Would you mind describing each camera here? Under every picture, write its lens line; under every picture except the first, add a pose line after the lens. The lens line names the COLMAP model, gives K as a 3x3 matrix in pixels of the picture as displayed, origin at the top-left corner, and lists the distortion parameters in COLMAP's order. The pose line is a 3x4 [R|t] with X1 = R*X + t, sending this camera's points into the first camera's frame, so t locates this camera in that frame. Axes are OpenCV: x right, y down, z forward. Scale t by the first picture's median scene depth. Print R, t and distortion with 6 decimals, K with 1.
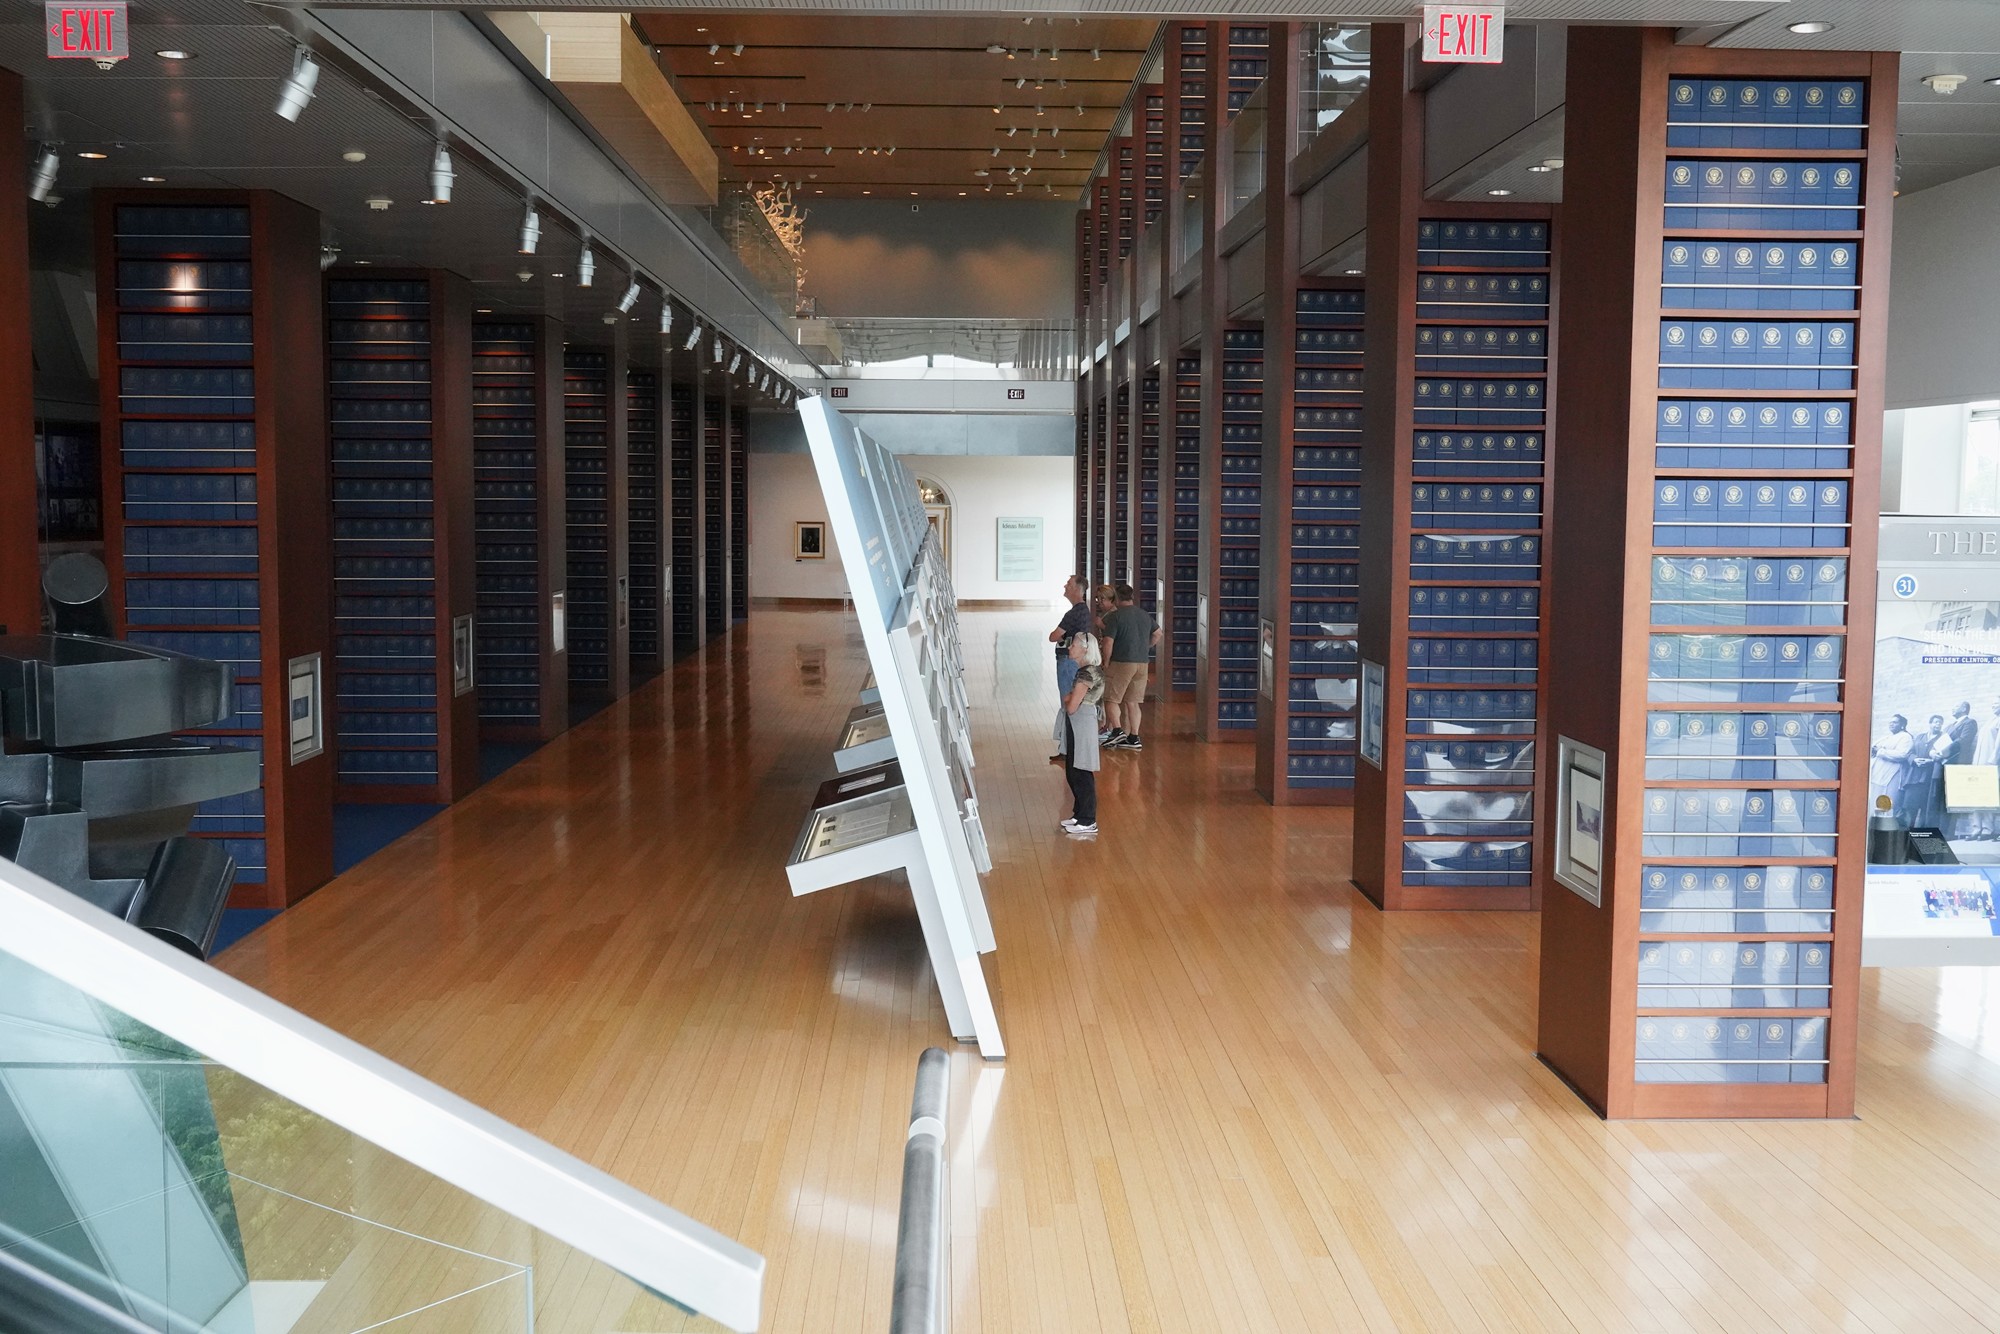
lens RADIAL K [[2207.3, 0, 1002.6], [0, 2207.3, 662.3], [0, 0, 1]] dist [0.053604, 0.000000]
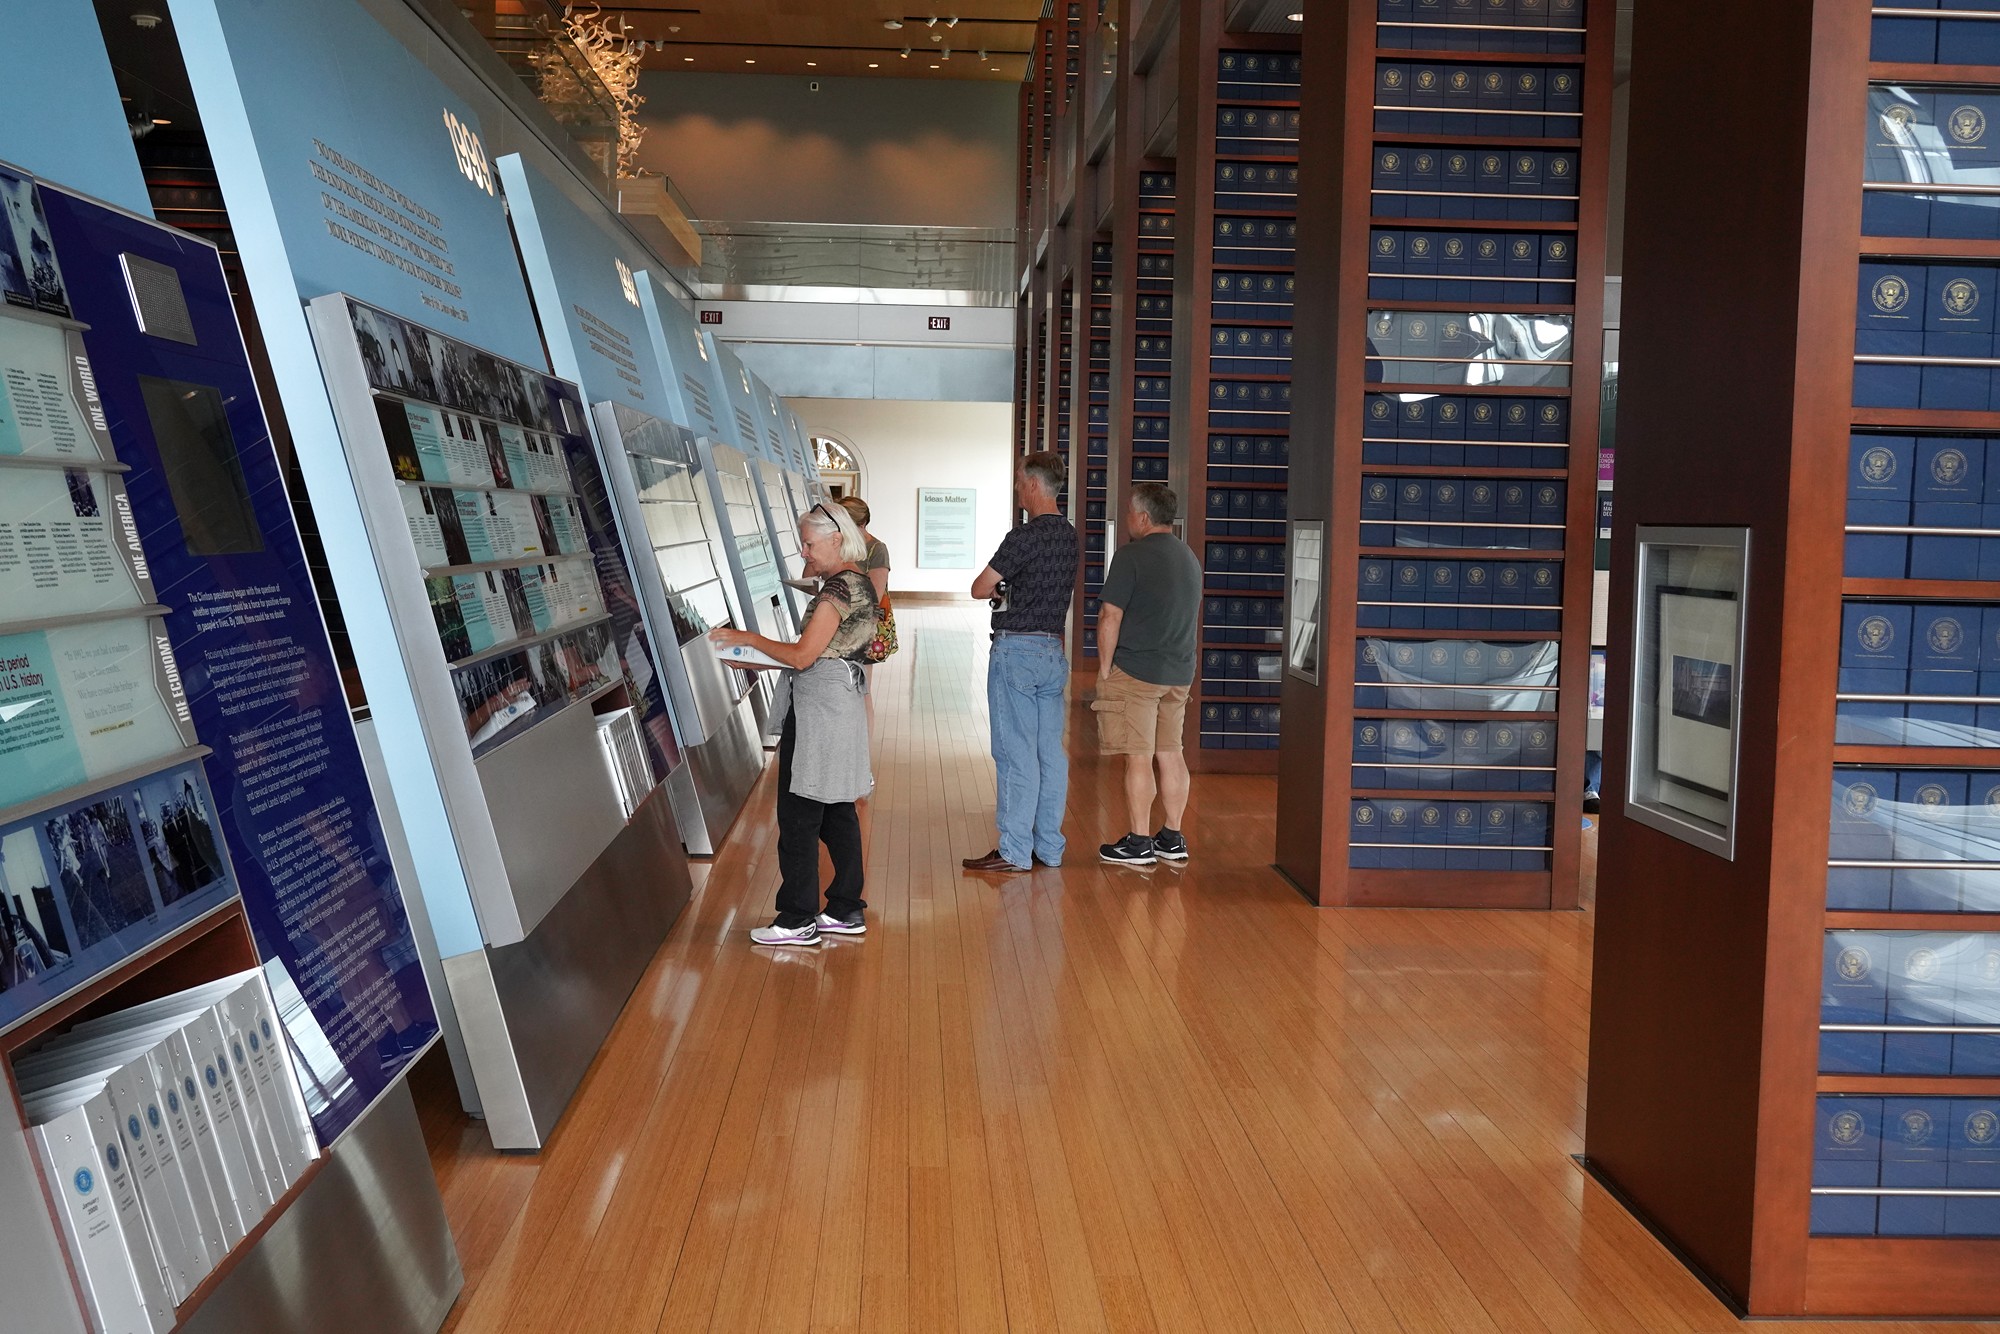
lens RADIAL K [[2236.2, 0, 1000.7], [0, 2236.2, 669.7], [0, 0, 1]] dist [0.028476, 0.000000]
pose [[0.999836, 0.013177, 0.012410, 0.023448], [-0.013052, 0.999863, -0.010148, 0.009849], [-0.012542, 0.009984, 0.999871, 0.256017]]
